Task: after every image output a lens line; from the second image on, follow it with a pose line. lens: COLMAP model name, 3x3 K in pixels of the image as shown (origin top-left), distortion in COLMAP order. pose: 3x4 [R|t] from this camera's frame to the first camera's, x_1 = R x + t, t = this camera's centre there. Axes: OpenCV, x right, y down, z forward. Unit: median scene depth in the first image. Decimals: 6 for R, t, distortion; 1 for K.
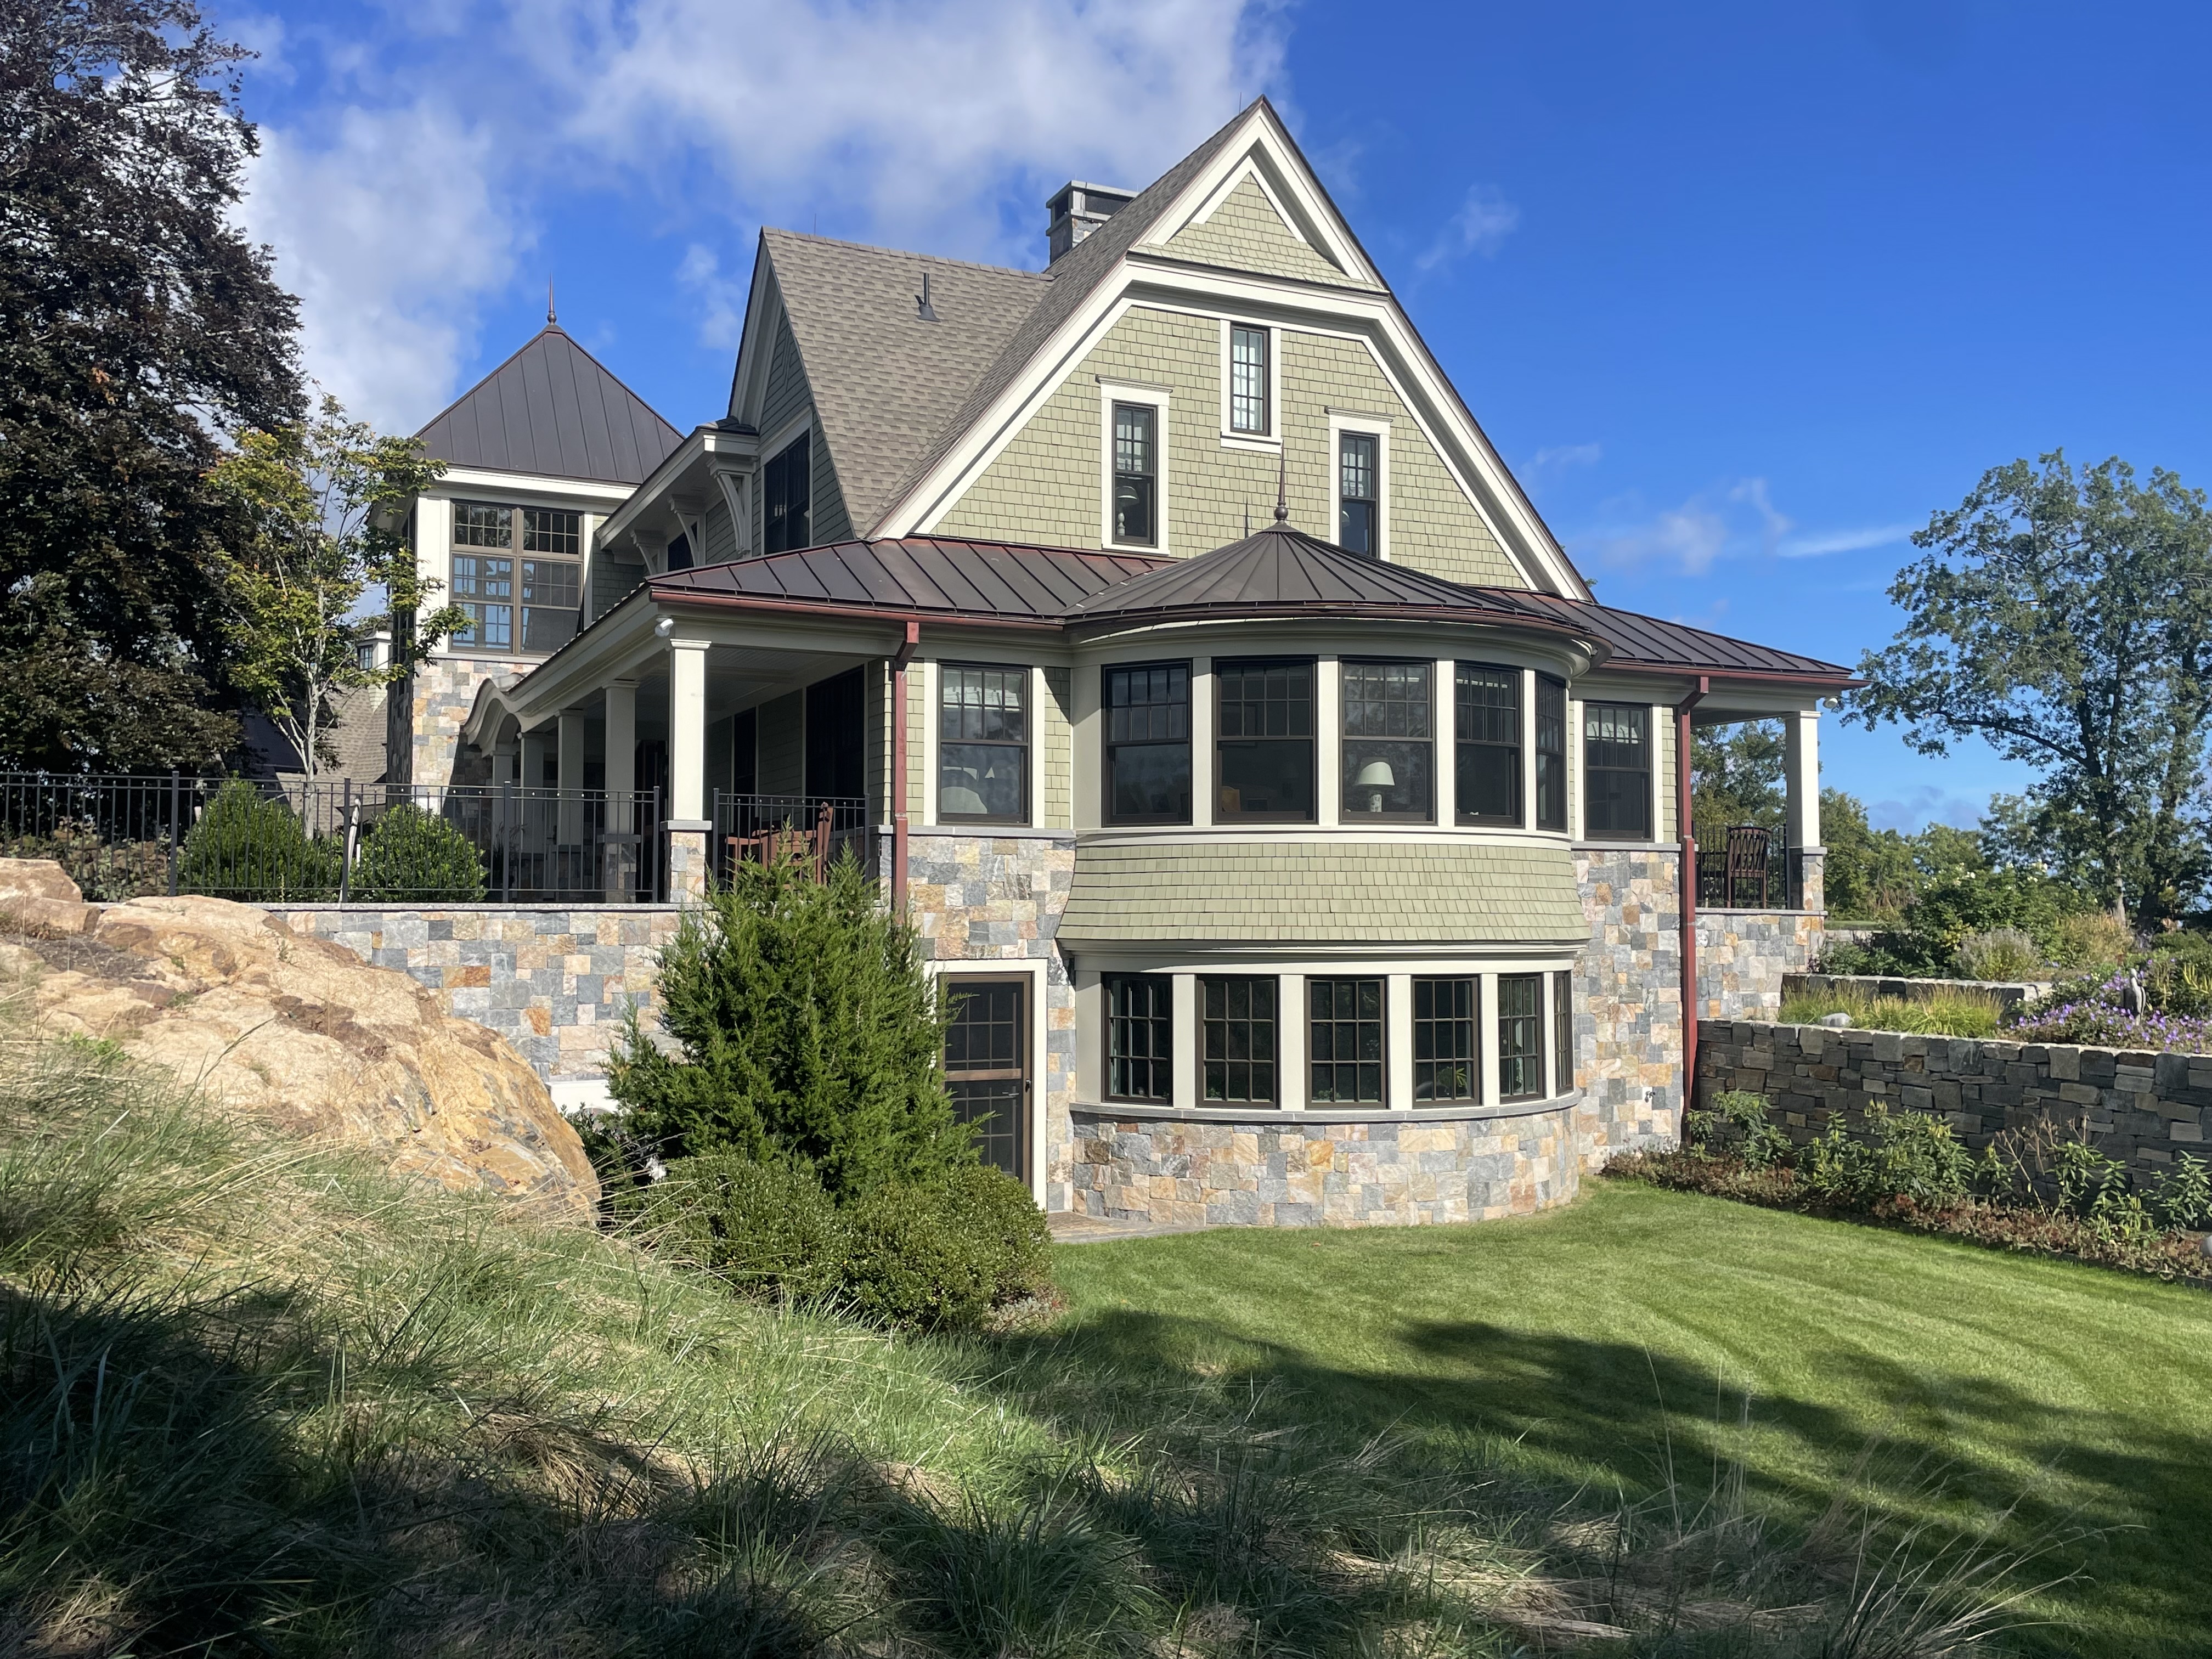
lens RADIAL K [[1838.8, 0, 1106.0], [0, 1838.8, 829.5], [0, 0, 1]] dist [0.102801, 0.000850]
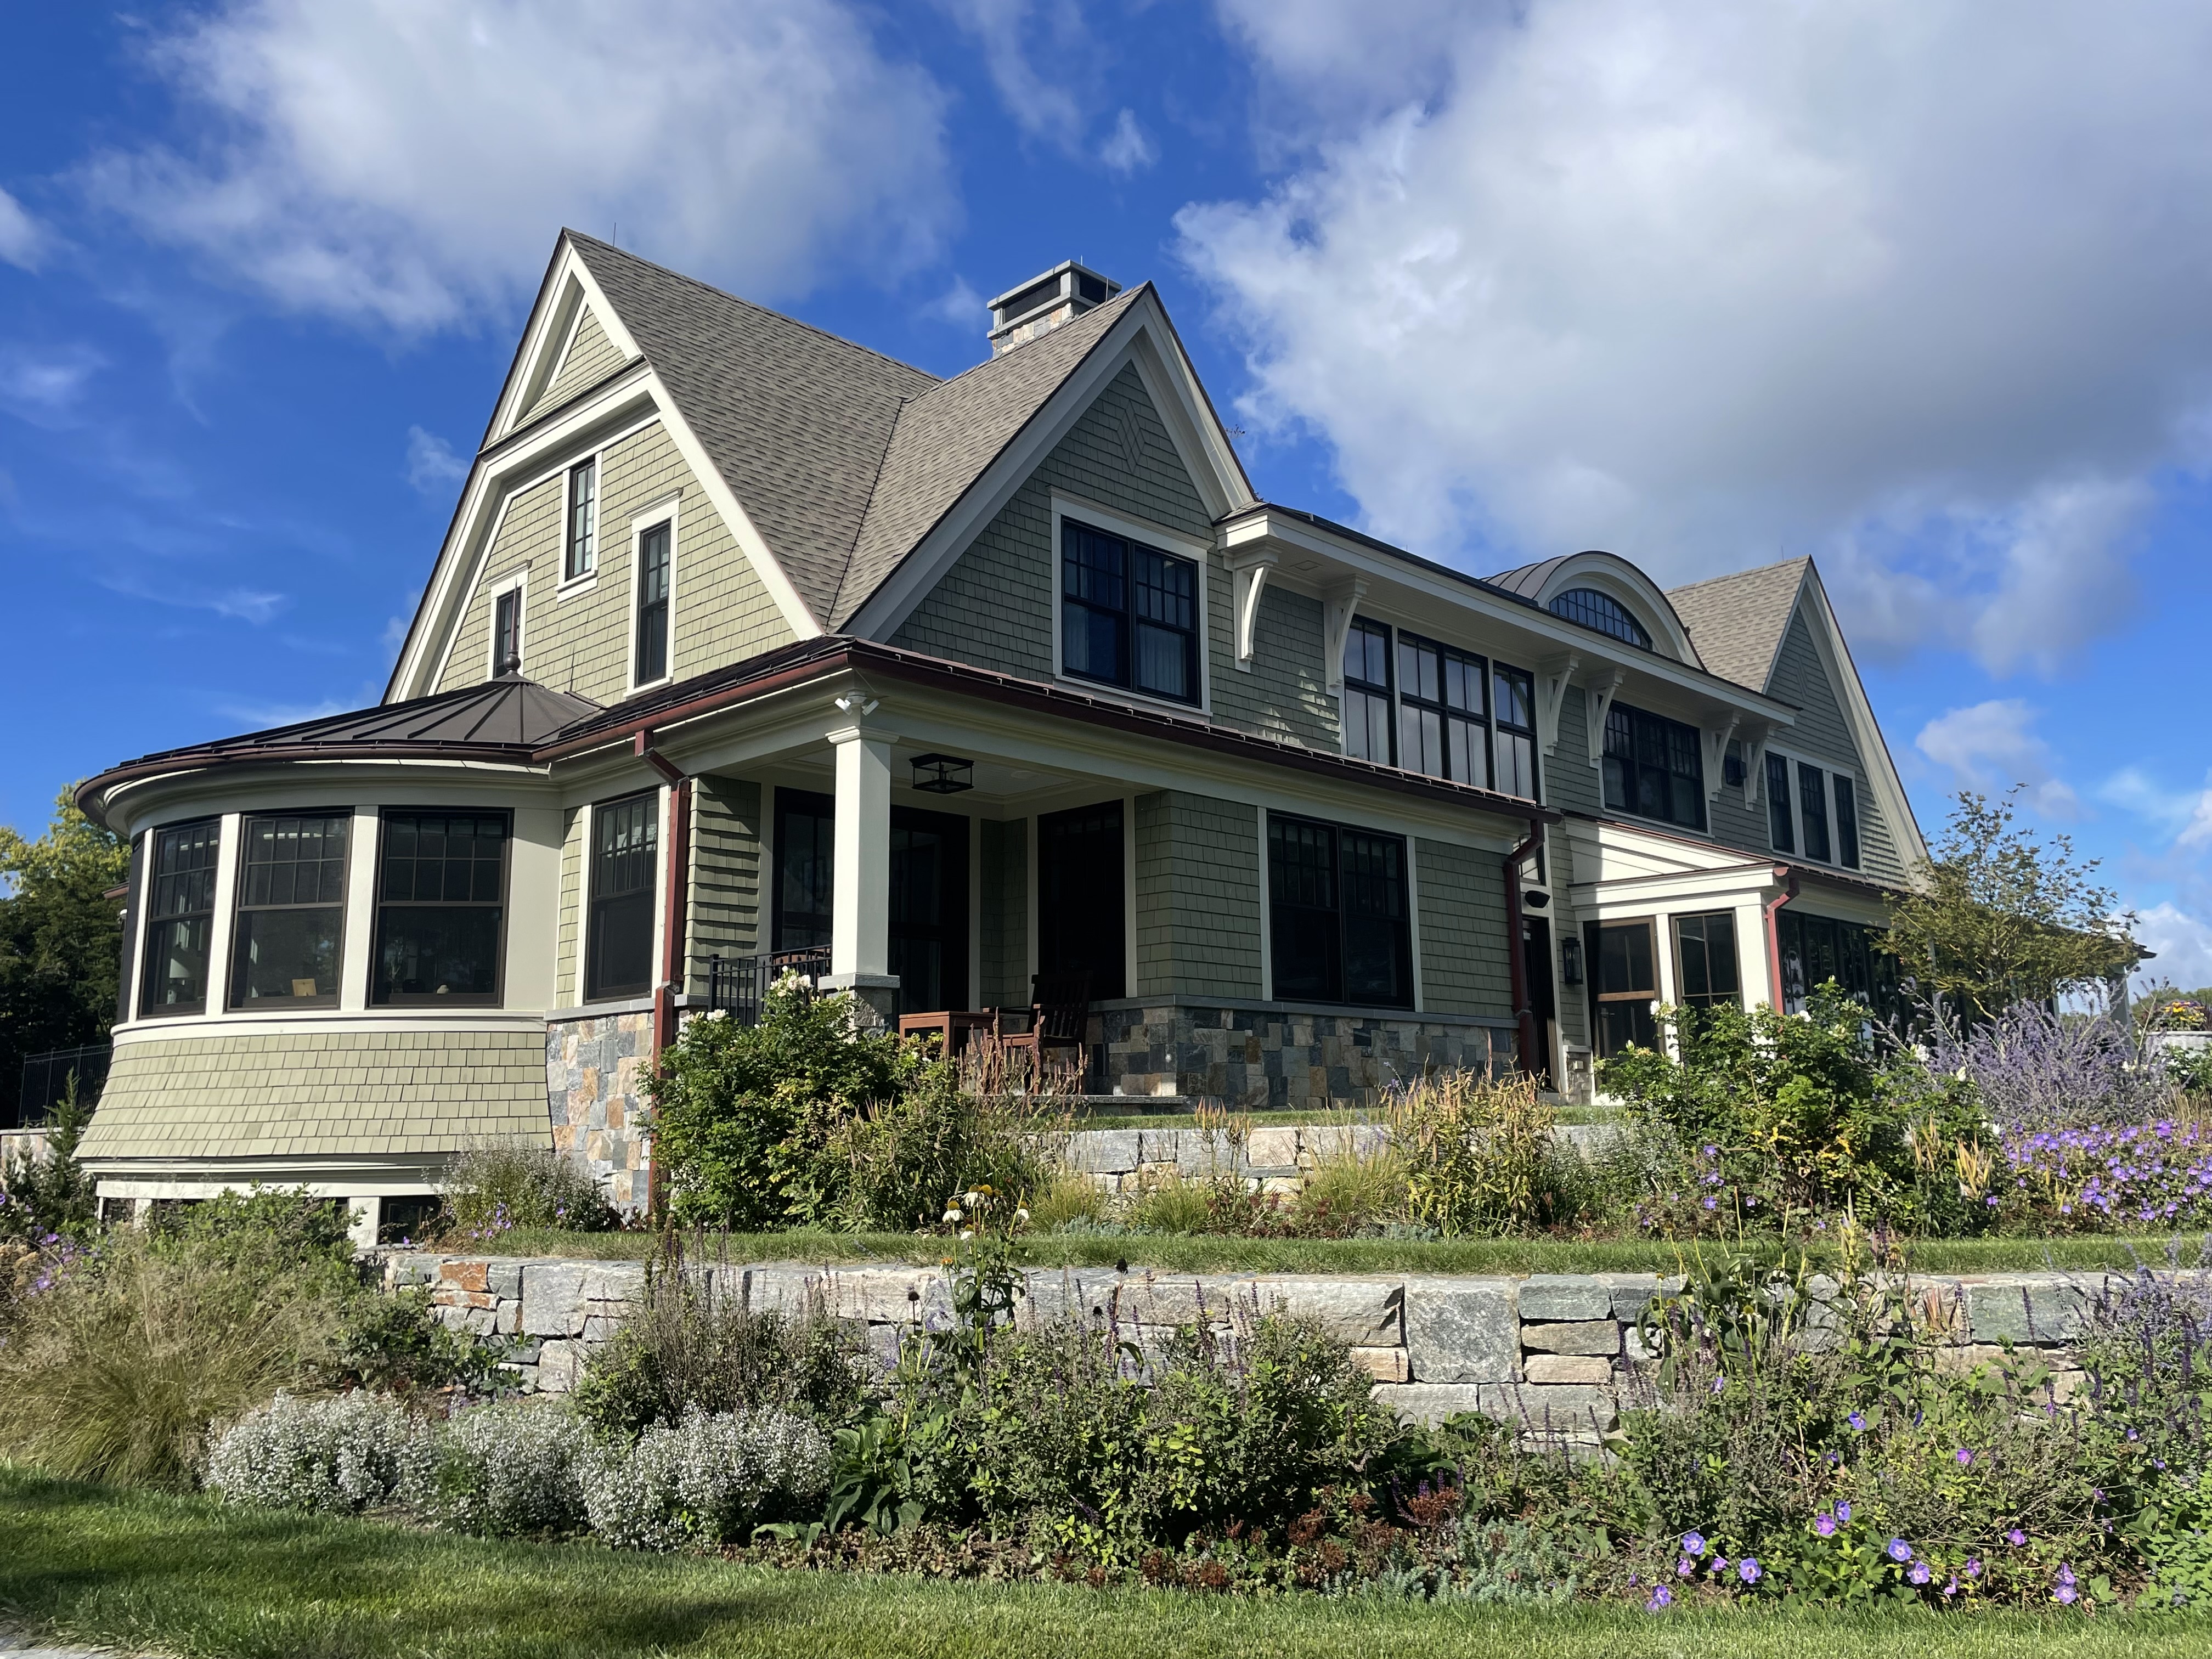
lens RADIAL K [[1681.3, 0, 1106.0], [0, 1681.3, 829.5], [0, 0, 1]] dist [0.100148, -0.104723]
pose [[0.345324, -0.164422, -0.923968, 0.909881], [0.055206, 0.986387, -0.154897, 0.049313], [0.936858, 0.002481, 0.349700, 0.950578]]
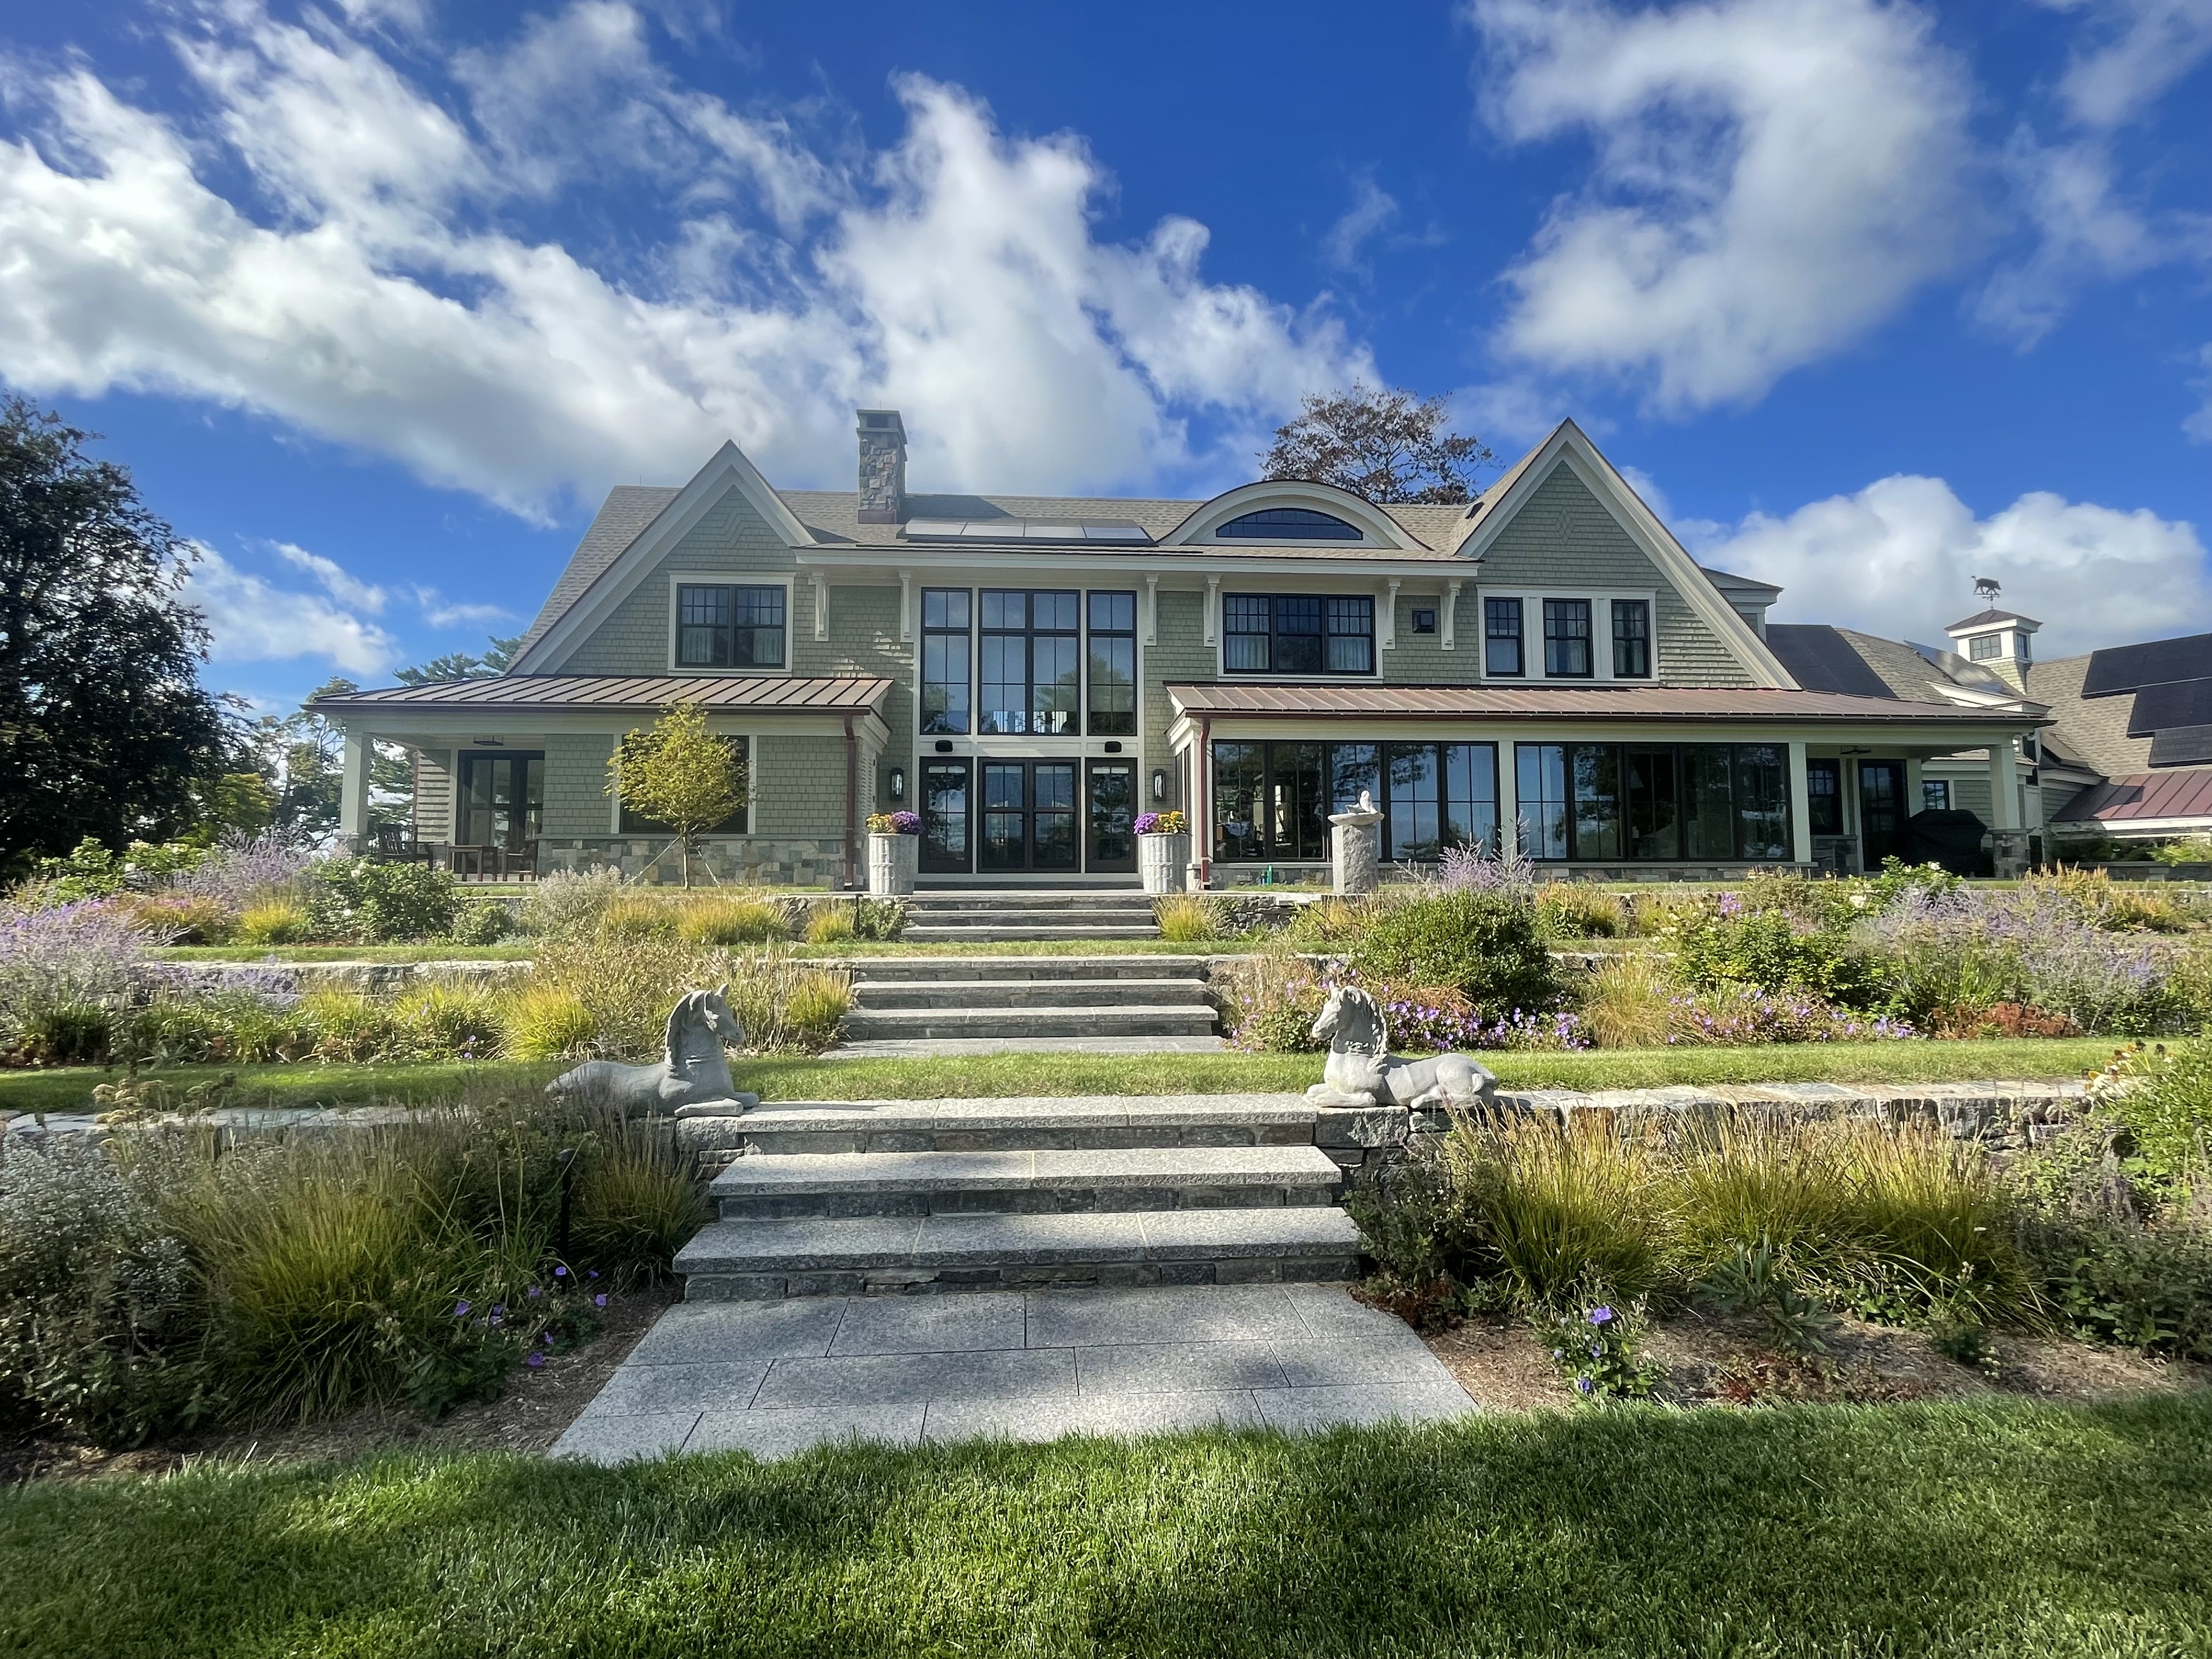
lens RADIAL K [[1035.5, 0, 1106.0], [0, 1035.5, 829.5], [0, 0, 1]] dist [0.001171, 0.000058]
pose [[-0.364844, -0.055426, -0.929417, 0.915512], [0.047153, 0.995846, -0.077898, 0.093295], [0.929874, -0.072245, -0.360715, 1.867978]]
